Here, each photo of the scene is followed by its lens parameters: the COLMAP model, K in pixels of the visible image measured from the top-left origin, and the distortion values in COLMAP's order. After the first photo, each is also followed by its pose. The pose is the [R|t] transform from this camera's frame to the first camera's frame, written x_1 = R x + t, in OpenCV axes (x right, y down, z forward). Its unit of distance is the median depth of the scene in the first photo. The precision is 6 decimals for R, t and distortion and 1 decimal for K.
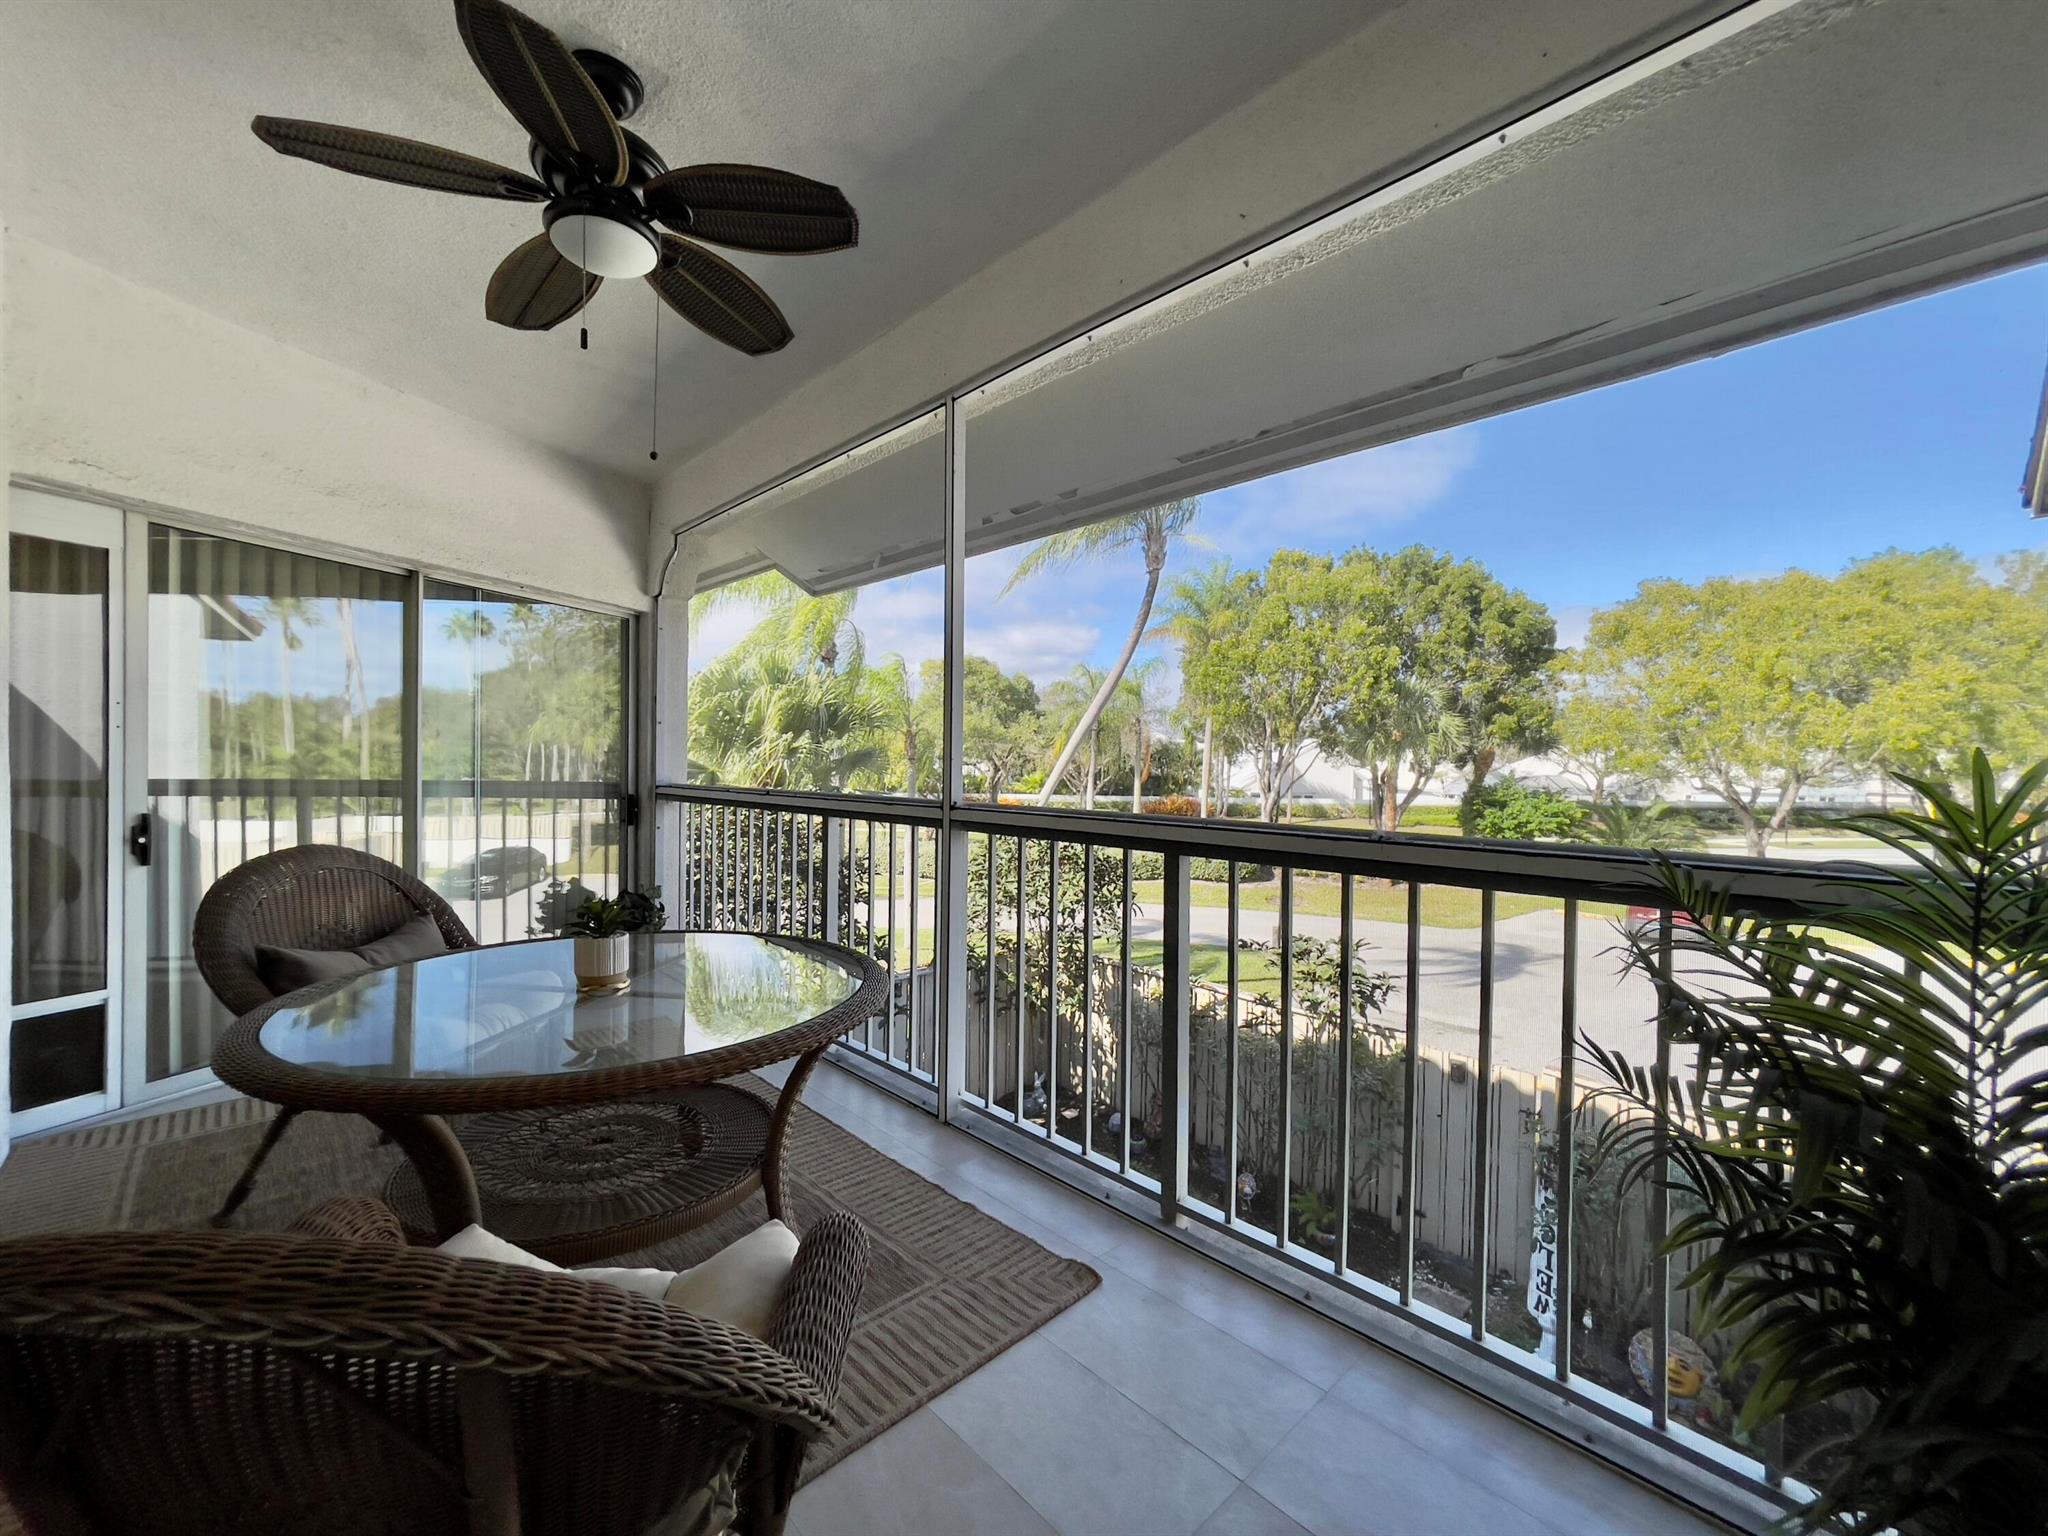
lens RADIAL K [[827.7, 0, 1024.0], [0, 827.7, 768.0], [0, 0, 1]] dist [0.000696, 0.000091]
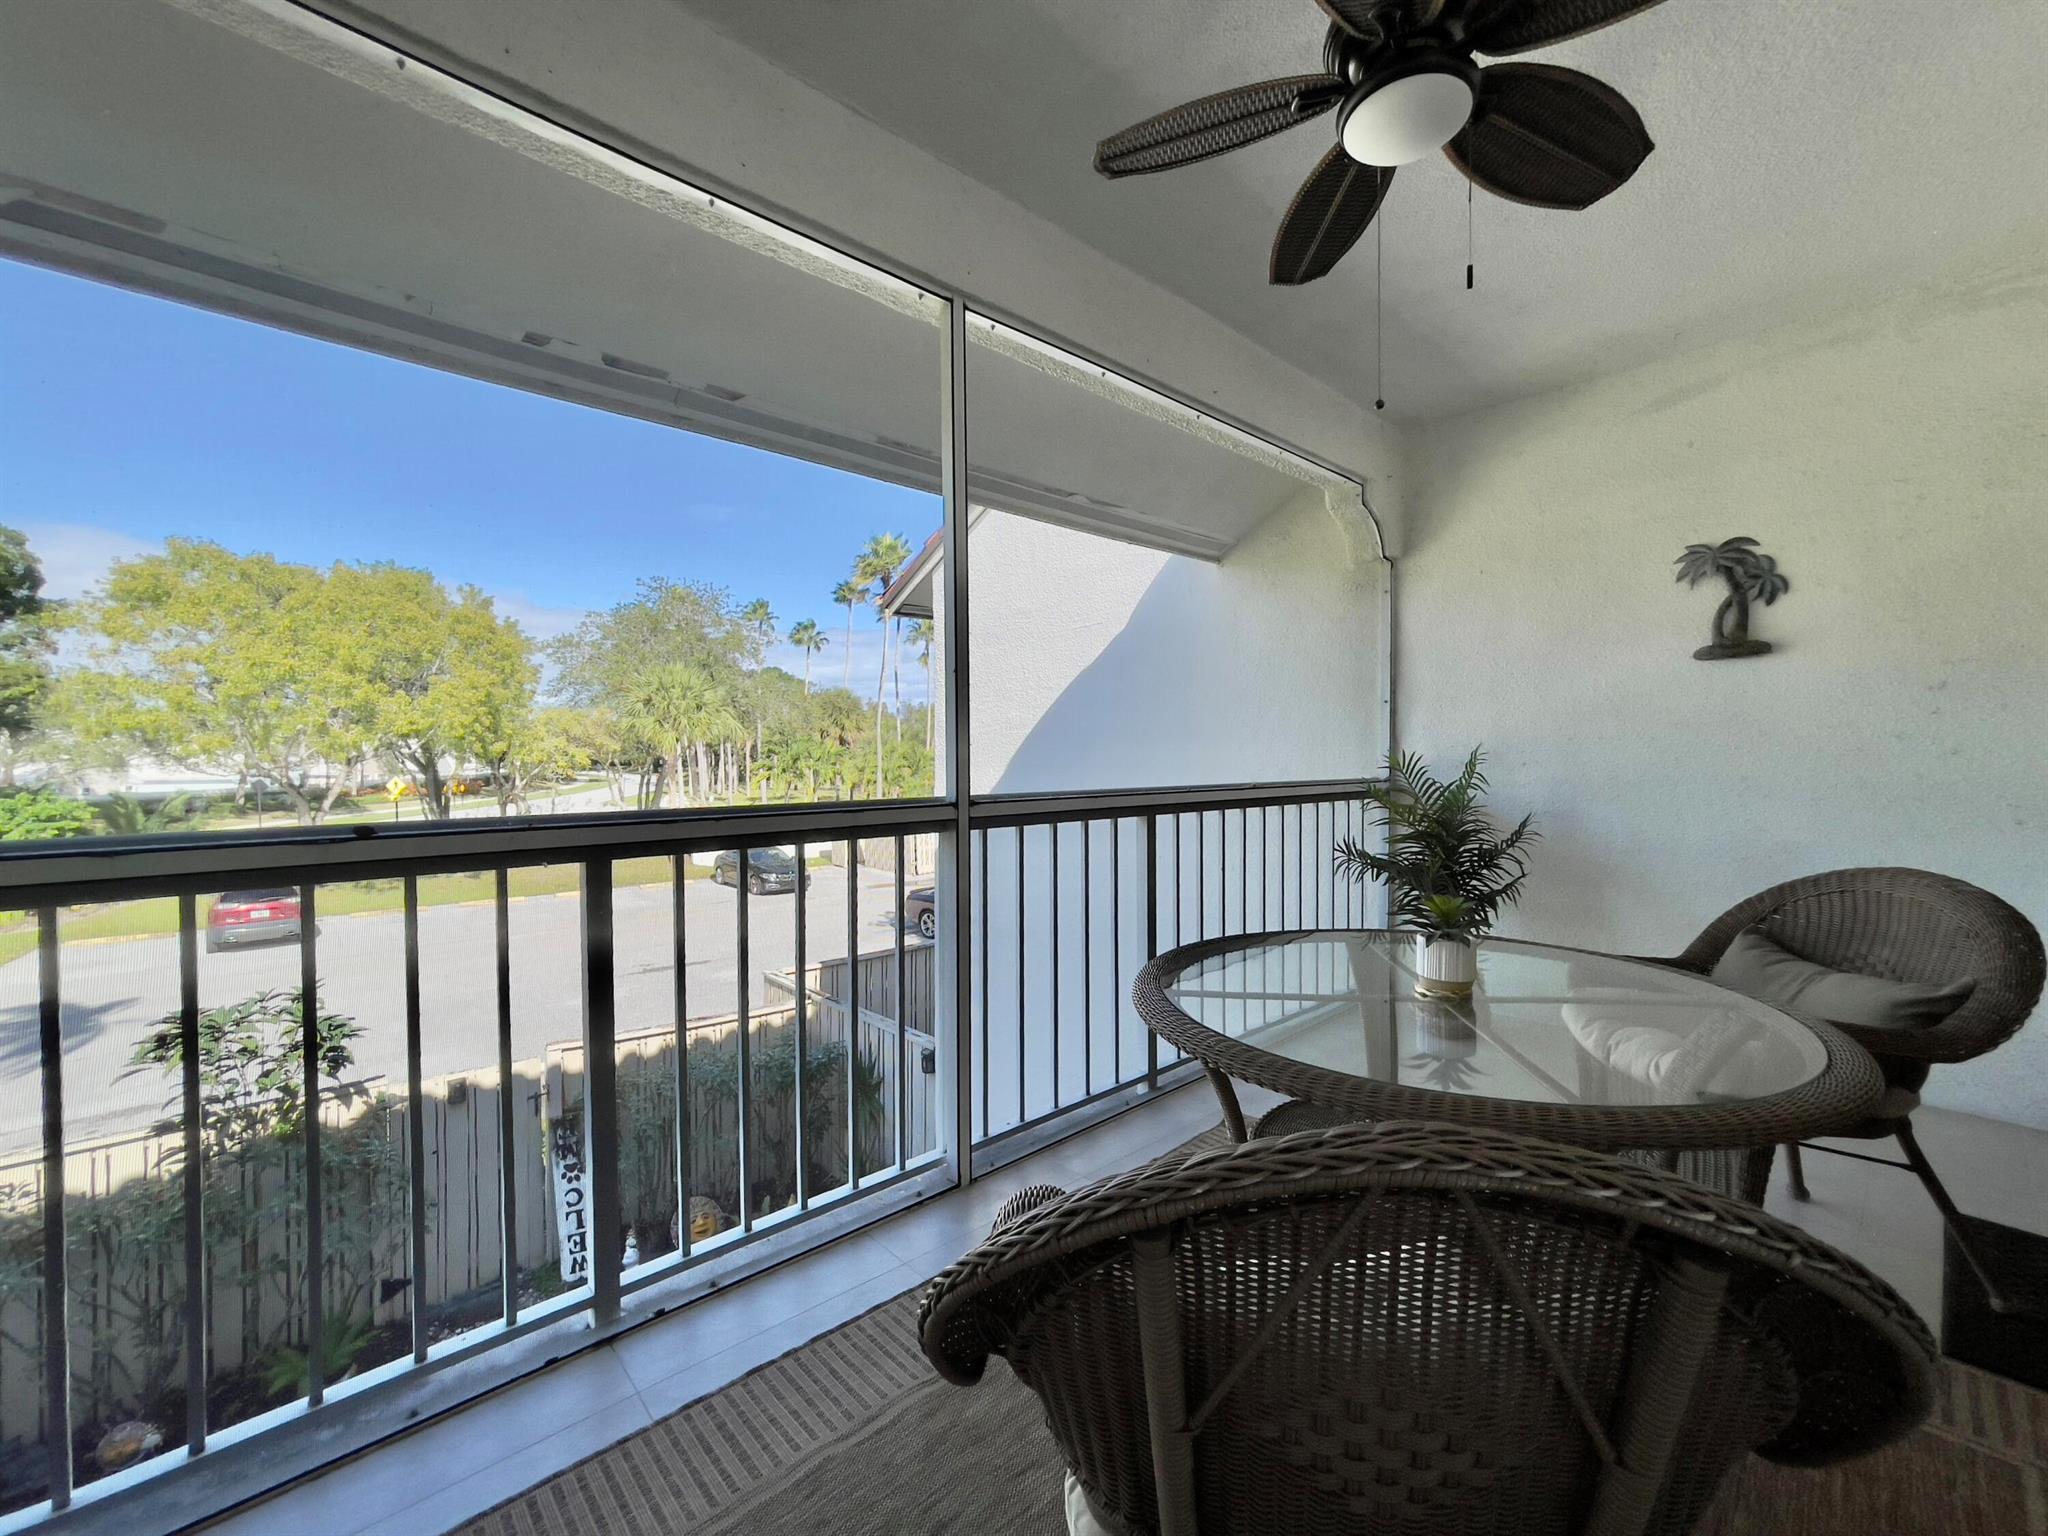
lens RADIAL K [[824.9, 0, 1036.9], [0, 824.9, 769.4], [0, 0, 1]] dist [-0.000330, -0.000082]
pose [[0.022235, -0.031378, 0.999260, -0.377953], [0.011769, 0.999446, 0.031122, -0.004647], [-0.999683, 0.011069, 0.022592, 0.378681]]
